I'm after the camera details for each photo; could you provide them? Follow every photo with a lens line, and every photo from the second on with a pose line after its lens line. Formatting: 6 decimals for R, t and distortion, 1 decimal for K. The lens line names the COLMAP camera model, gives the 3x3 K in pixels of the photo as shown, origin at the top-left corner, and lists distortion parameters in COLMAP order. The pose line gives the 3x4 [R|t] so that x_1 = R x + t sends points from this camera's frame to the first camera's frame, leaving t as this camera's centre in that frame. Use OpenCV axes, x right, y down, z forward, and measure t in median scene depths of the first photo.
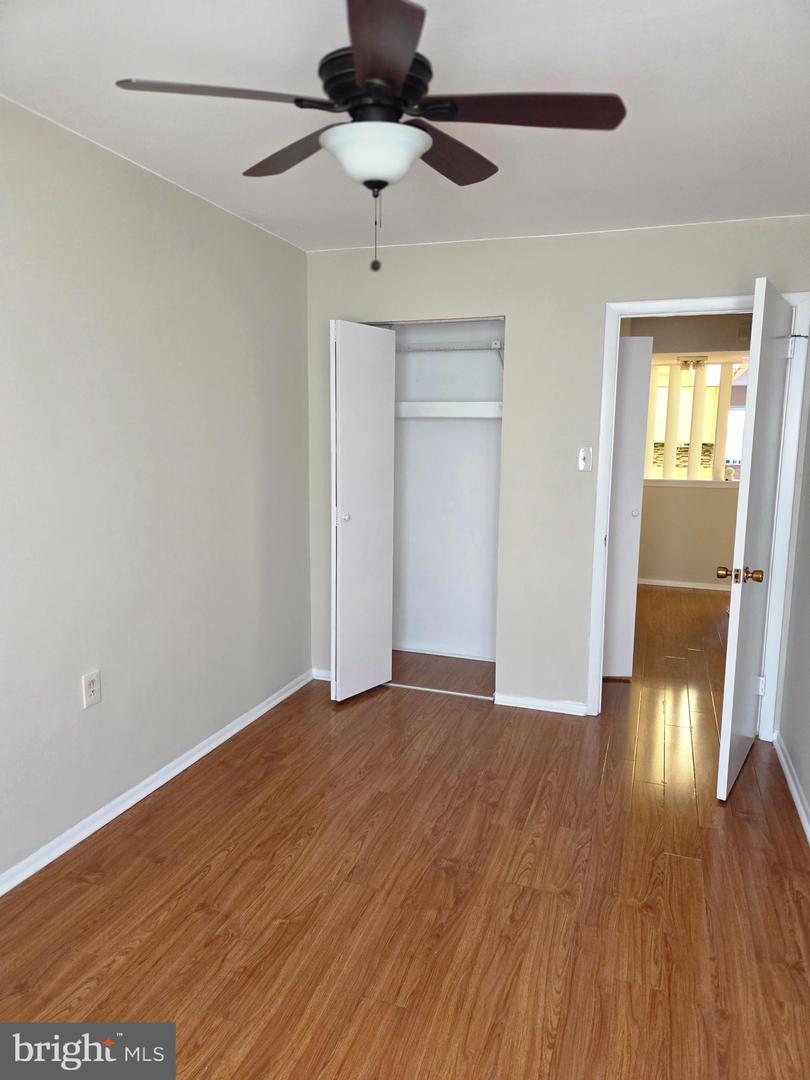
lens RADIAL K [[728.1, 0, 406.9], [0, 728.1, 541.0], [0, 0, 1]] dist [0.046557, -0.028489]
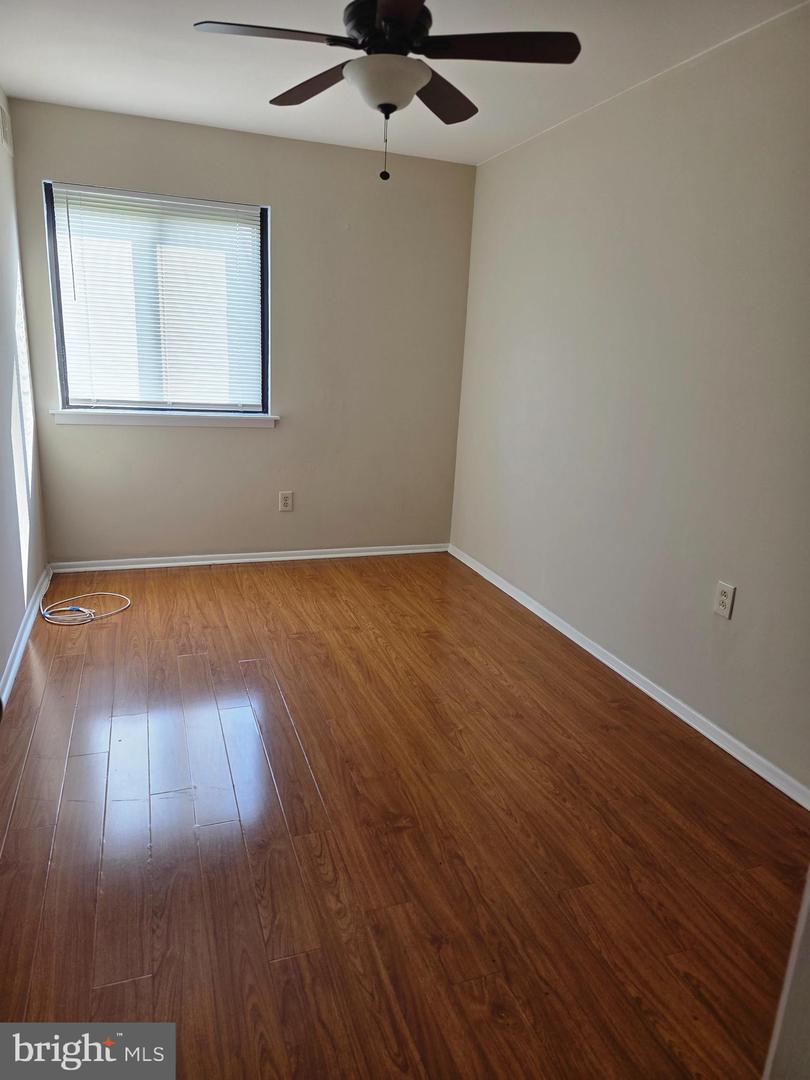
lens RADIAL K [[728.1, 0, 405.4], [0, 728.1, 538.2], [0, 0, 1]] dist [0.046557, -0.028489]
pose [[-0.779113, 0.112246, -0.616753, 0.552602], [-0.150201, 0.921757, 0.357497, -0.179964], [0.608624, 0.371167, -0.701293, 1.502427]]
